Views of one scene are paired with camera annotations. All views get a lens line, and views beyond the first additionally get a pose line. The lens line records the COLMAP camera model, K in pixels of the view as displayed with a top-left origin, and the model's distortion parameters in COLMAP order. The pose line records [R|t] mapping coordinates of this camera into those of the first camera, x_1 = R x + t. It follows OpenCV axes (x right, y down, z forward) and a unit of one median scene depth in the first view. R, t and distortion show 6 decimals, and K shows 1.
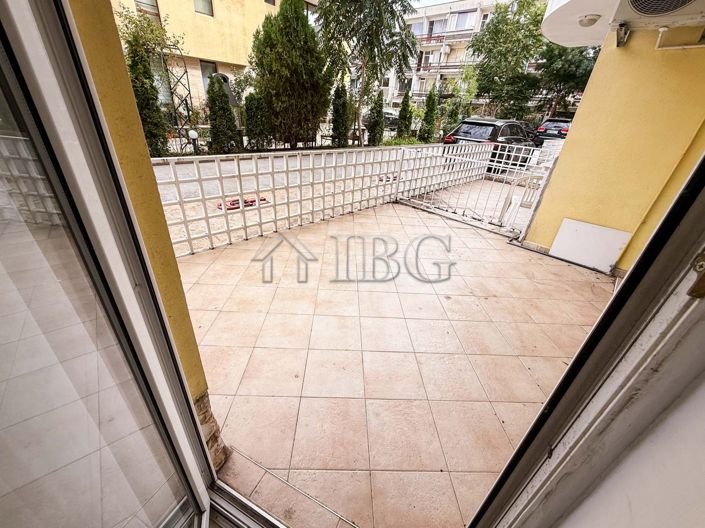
lens RADIAL K [[280.3, 0, 350.9], [0, 280.3, 263.9], [0, 0, 1]] dist [0.000010, -0.000254]
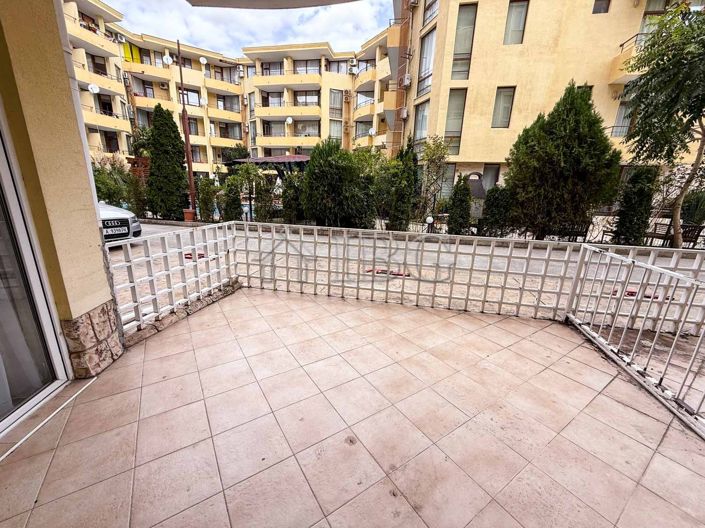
lens RADIAL K [[280.3, 0, 350.9], [0, 280.3, 263.9], [0, 0, 1]] dist [0.000010, -0.000254]
pose [[0.538304, 0.166199, -0.826201, 0.405356], [-0.400753, 0.912905, -0.077467, -0.101162], [0.741368, 0.372803, 0.558025, 0.242338]]
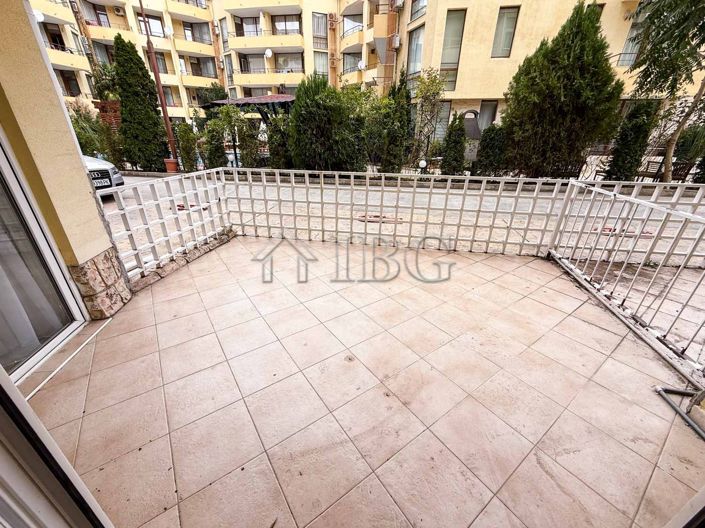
lens RADIAL K [[280.3, 0, 350.9], [0, 280.3, 263.9], [0, 0, 1]] dist [0.000010, -0.000254]
pose [[0.565581, 0.288018, -0.772764, 0.423347], [-0.371459, 0.925567, 0.073101, -0.083950], [0.736299, 0.245705, 0.630470, 0.235383]]
